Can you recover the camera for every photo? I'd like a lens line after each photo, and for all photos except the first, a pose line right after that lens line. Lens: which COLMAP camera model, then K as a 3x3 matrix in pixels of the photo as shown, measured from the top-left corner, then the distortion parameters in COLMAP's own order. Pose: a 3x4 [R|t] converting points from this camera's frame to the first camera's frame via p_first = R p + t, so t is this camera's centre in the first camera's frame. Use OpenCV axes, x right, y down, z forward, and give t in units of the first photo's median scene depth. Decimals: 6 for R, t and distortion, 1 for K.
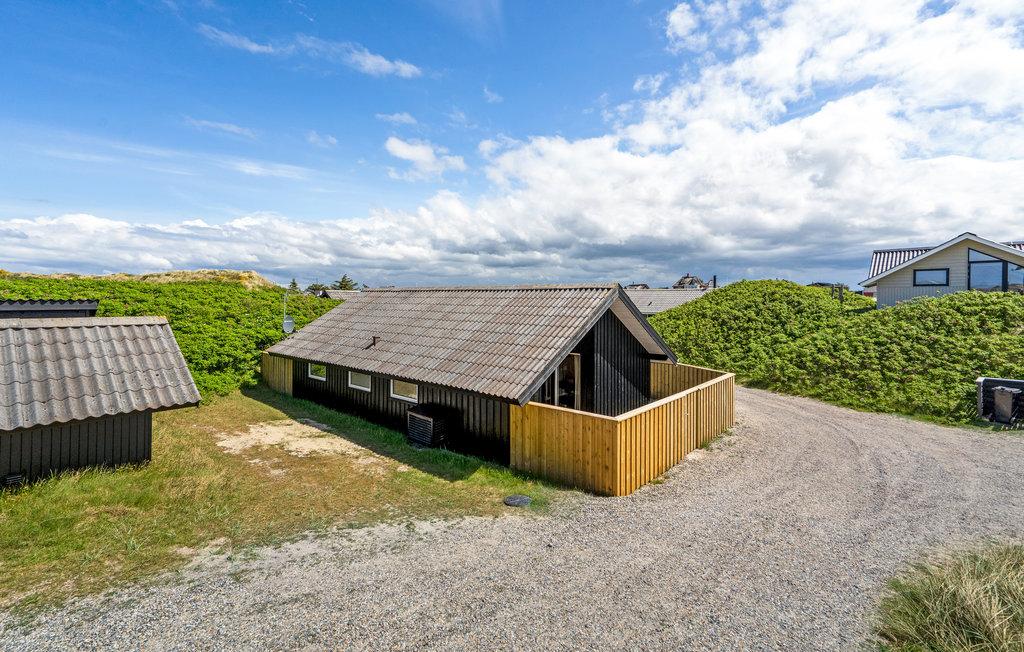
lens RADIAL K [[455.5, 0, 512.0], [0, 455.5, 326.0], [0, 0, 1]] dist [0.029038, 0.000008]
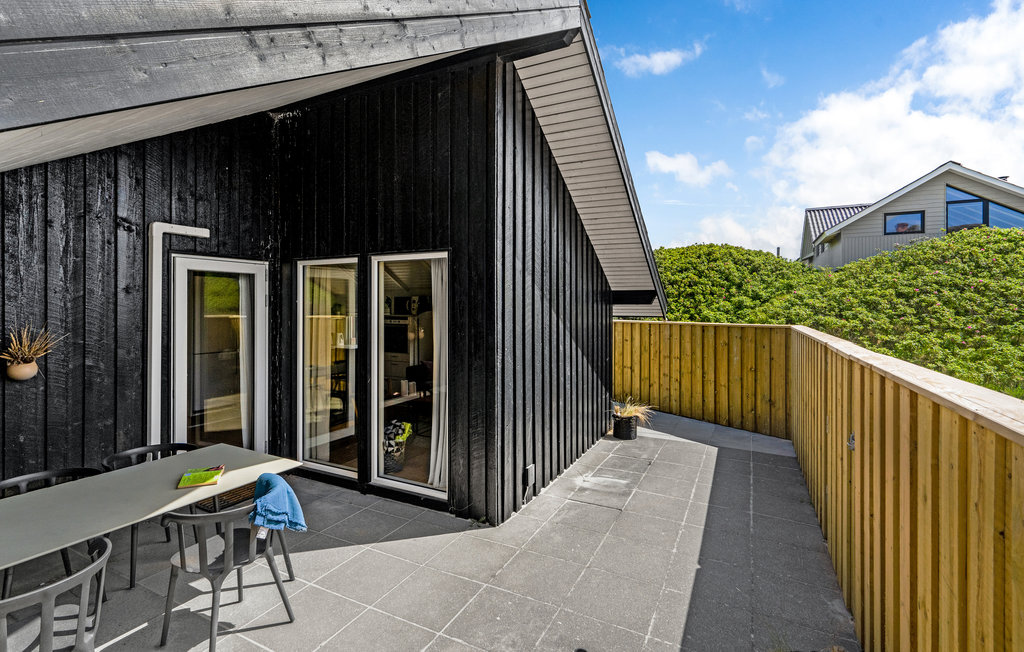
lens RADIAL K [[471.8, 0, 508.0], [0, 471.8, 301.3], [0, 0, 1]] dist [0.002284, 0.001056]
pose [[0.971717, -0.000224, 0.236150, 0.067777], [0.015077, 0.998018, -0.061092, 0.067847], [-0.235668, 0.062925, 0.969794, 0.410840]]
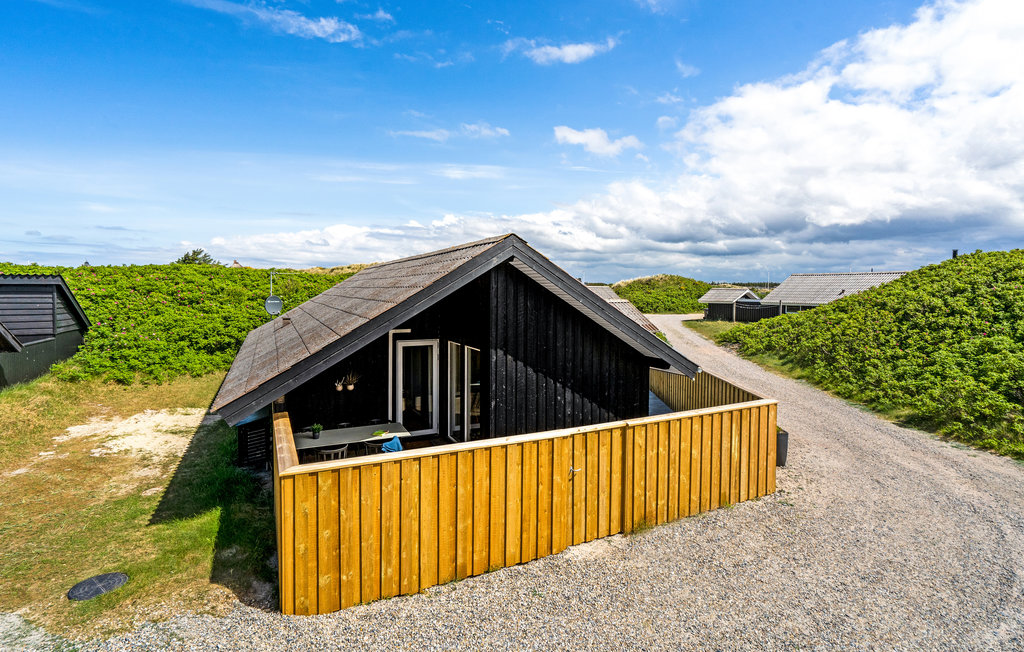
lens RADIAL K [[482.3, 0, 509.6], [0, 482.3, 301.5], [0, 0, 1]] dist [-0.003562, -0.000332]
pose [[0.921760, 0.008221, -0.387674, 0.271228], [-0.022985, 0.999176, -0.033462, 0.008266], [0.387080, 0.039755, 0.921189, 0.227005]]
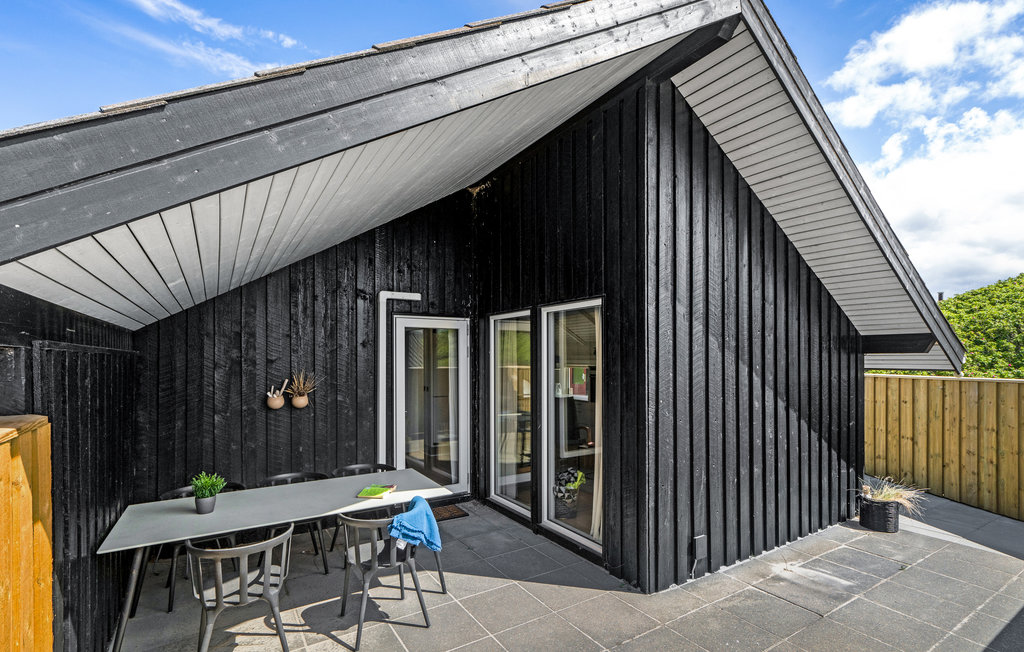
lens RADIAL K [[469.4, 0, 512.3], [0, 469.4, 357.4], [0, 0, 1]] dist [0.014481, 0.000751]
pose [[0.957921, -0.007124, -0.286944, 0.108330], [-0.009568, 0.998344, -0.056729, 0.069598], [0.286872, 0.057088, 0.956266, 0.415800]]
